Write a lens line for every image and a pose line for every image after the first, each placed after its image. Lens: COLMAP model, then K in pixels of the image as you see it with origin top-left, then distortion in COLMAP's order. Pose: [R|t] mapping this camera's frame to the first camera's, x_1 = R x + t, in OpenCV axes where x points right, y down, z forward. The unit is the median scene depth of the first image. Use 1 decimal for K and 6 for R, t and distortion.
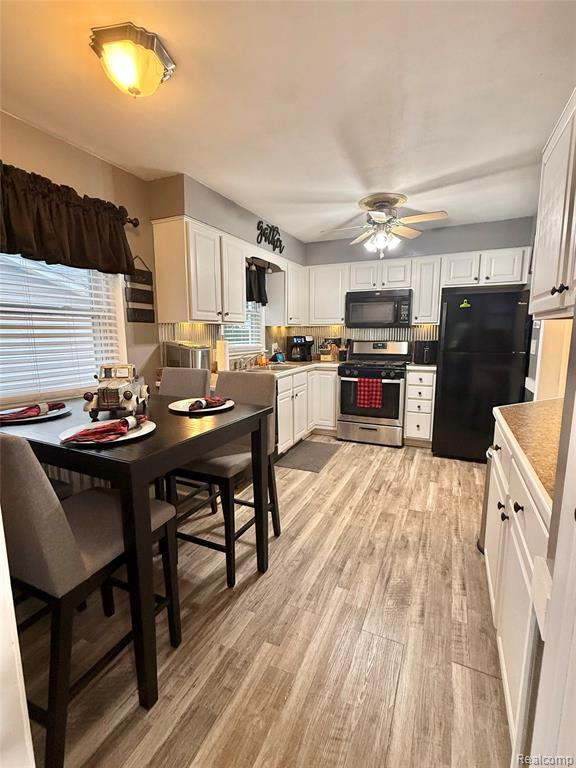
lens RADIAL K [[350.8, 0, 286.2], [0, 350.8, 385.5], [0, 0, 1]] dist [0.003703, -0.000412]
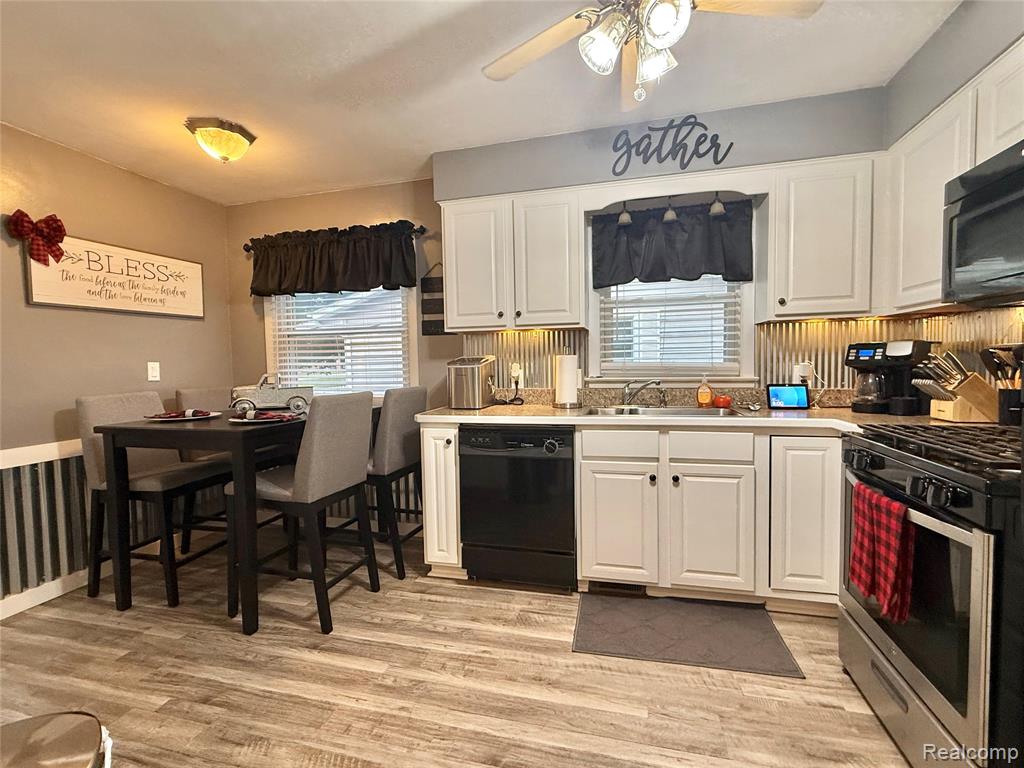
lens RADIAL K [[467.7, 0, 519.1], [0, 467.7, 383.6], [0, 0, 1]] dist [0.003703, -0.000412]
pose [[0.182751, 0.050358, -0.981869, 1.080693], [-0.129234, 0.991252, 0.026785, -0.153588], [0.974628, 0.121995, 0.187661, 1.328525]]
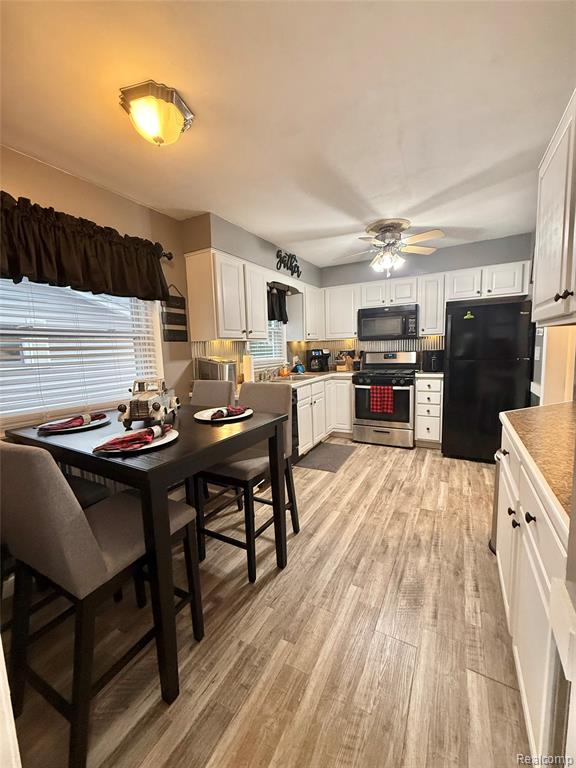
lens RADIAL K [[303.8, 0, 287.8], [0, 303.8, 383.0], [0, 0, 1]] dist [0.004091, -0.000209]
pose [[0.997003, -0.020663, -0.074554, 0.032514], [0.018258, 0.999295, -0.032791, -0.006015], [0.075179, 0.031331, 0.996678, 0.050416]]
